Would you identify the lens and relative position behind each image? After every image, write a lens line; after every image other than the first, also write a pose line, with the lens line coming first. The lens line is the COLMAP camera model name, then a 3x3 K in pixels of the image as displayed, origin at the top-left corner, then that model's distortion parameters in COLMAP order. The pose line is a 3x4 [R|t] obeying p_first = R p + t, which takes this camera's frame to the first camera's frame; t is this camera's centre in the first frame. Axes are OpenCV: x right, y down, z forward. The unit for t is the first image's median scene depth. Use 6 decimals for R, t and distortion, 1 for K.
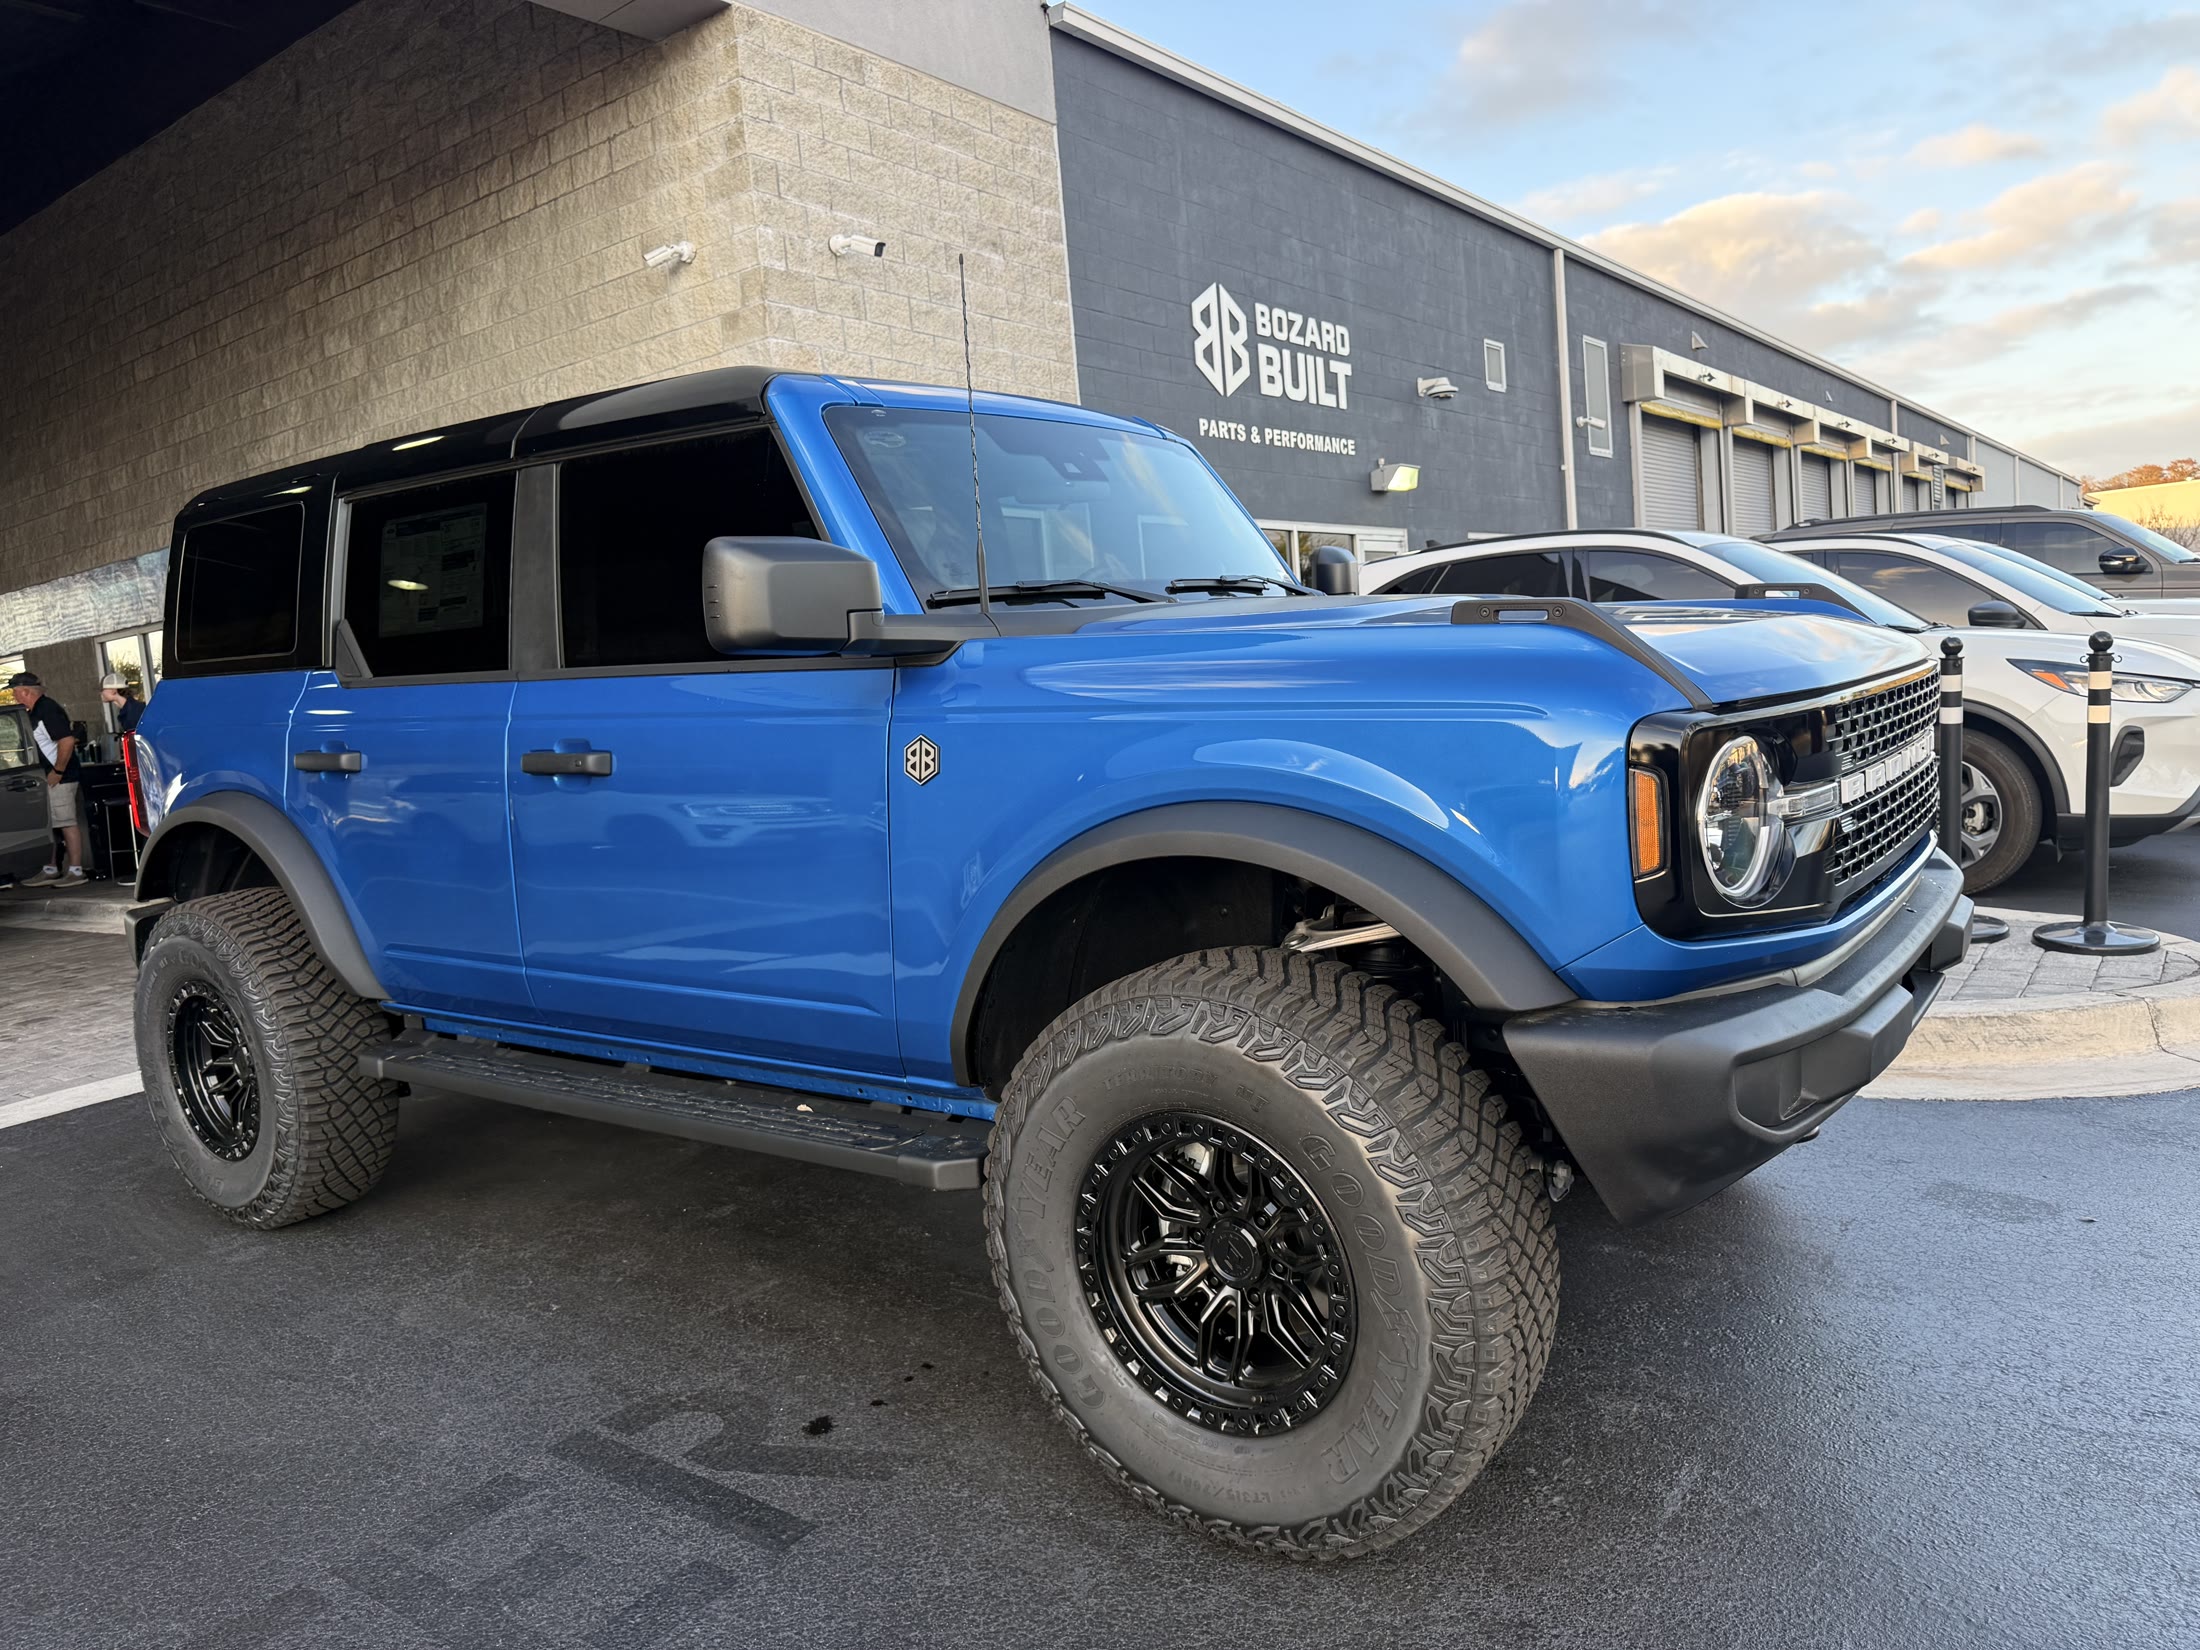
lens RADIAL K [[1584.4, 0, 1104.8], [0, 1584.4, 836.4], [0, 0, 1]] dist [0.032404, -0.043154]
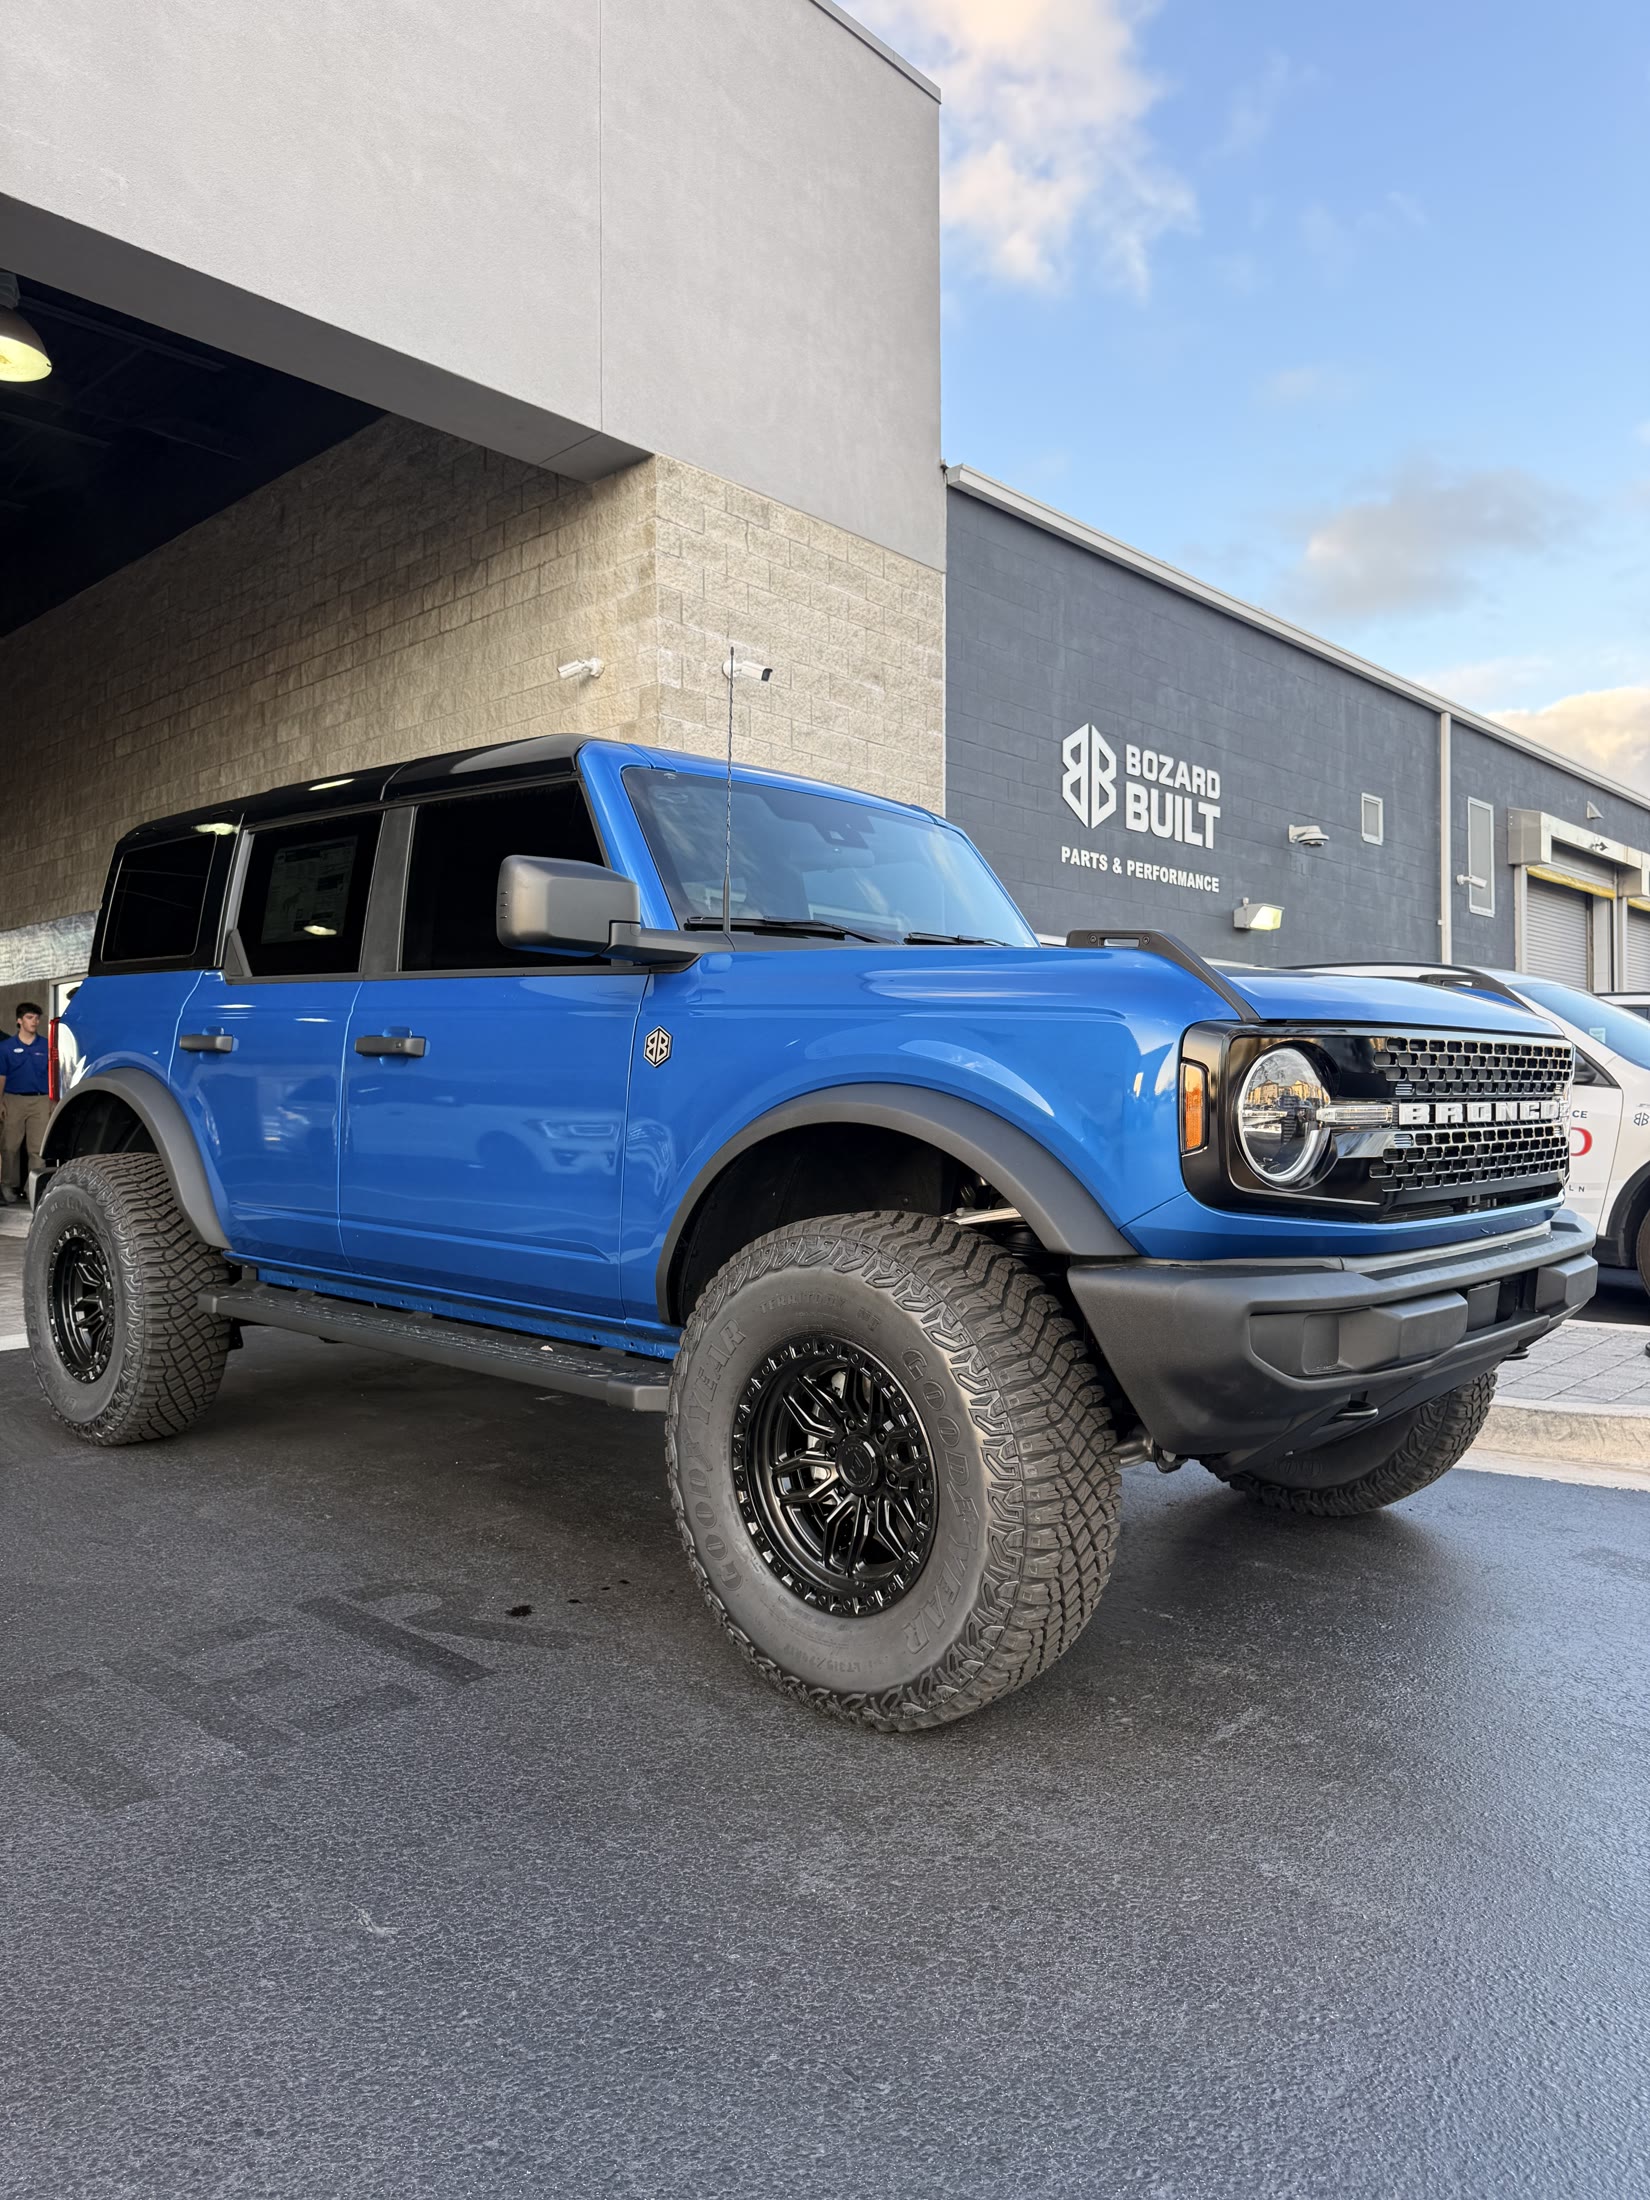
lens RADIAL K [[1579.8, 0, 825.2], [0, 1579.8, 1103.9], [0, 0, 1]] dist [0.077334, -0.146509]
pose [[0.990816, 0.080046, -0.108976, 0.096504], [-0.090697, 0.991185, -0.096569, 0.066152], [0.100286, 0.105566, 0.989342, -0.117223]]
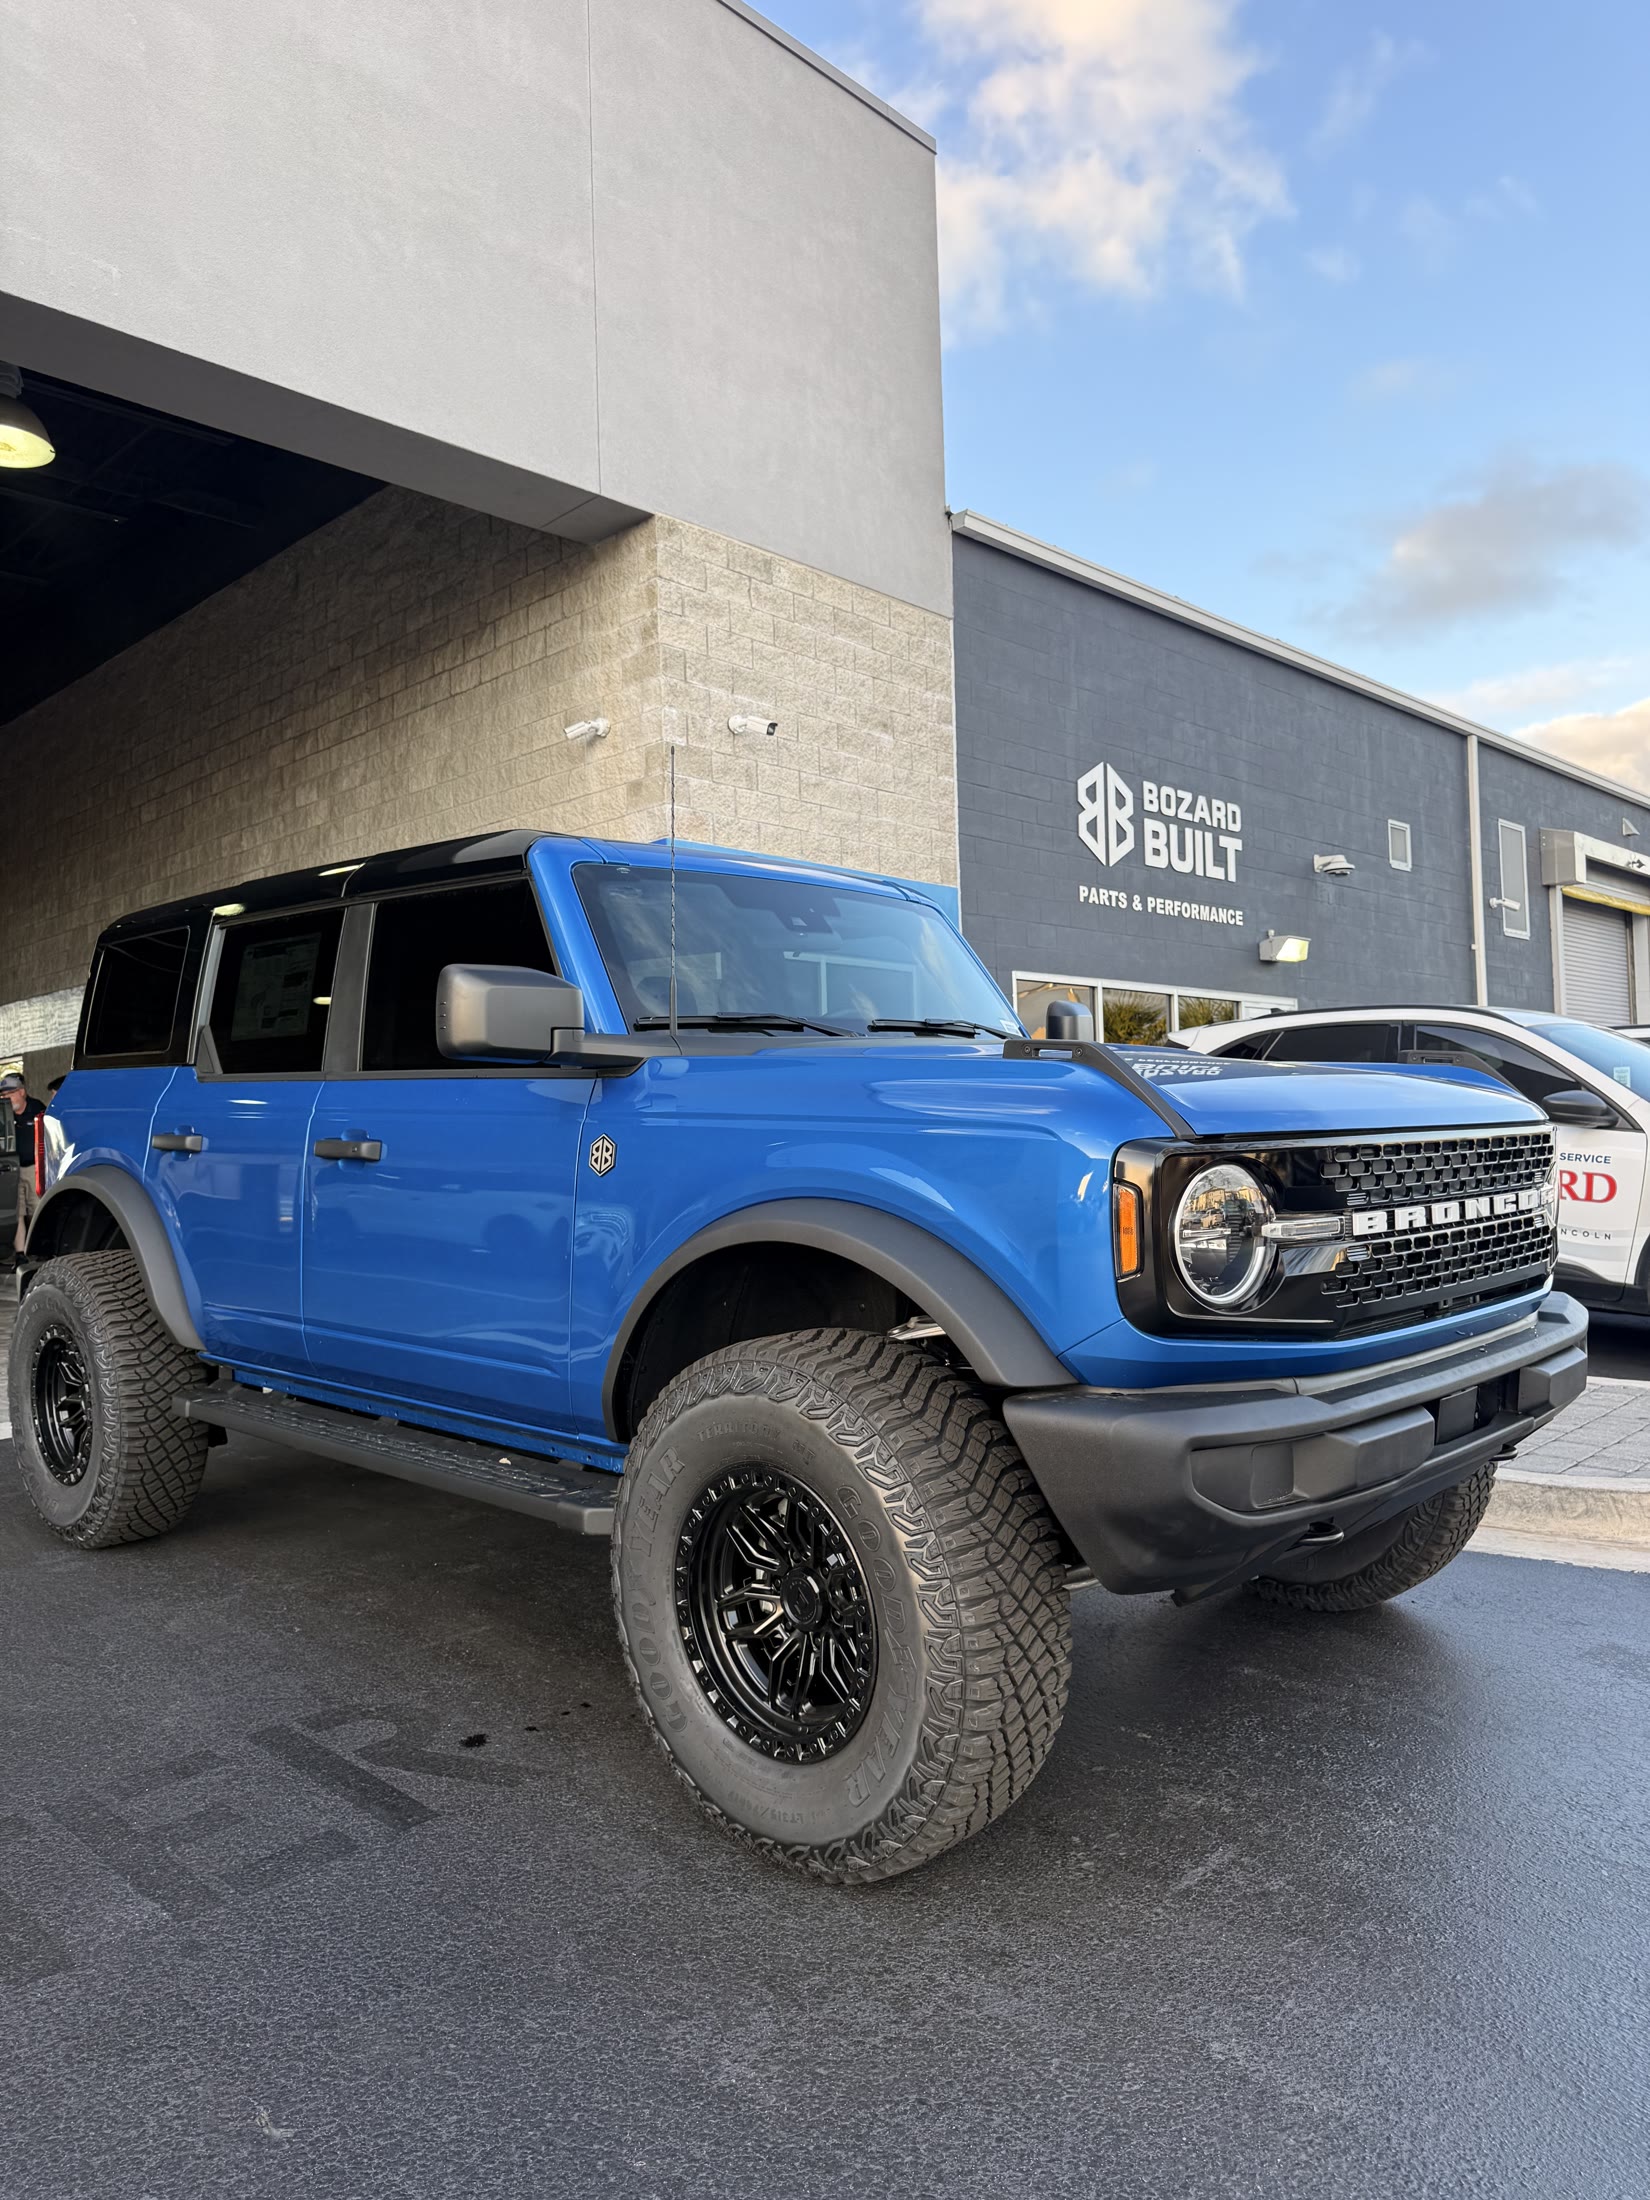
lens RADIAL K [[1582.1, 0, 825.0], [0, 1582.1, 1100.0], [0, 0, 1]] dist [0.048737, -0.069484]
pose [[0.988854, 0.053057, -0.139114, 0.138899], [-0.069276, 0.991009, -0.114463, 0.022183], [0.131790, 0.122825, 0.983639, -0.094624]]
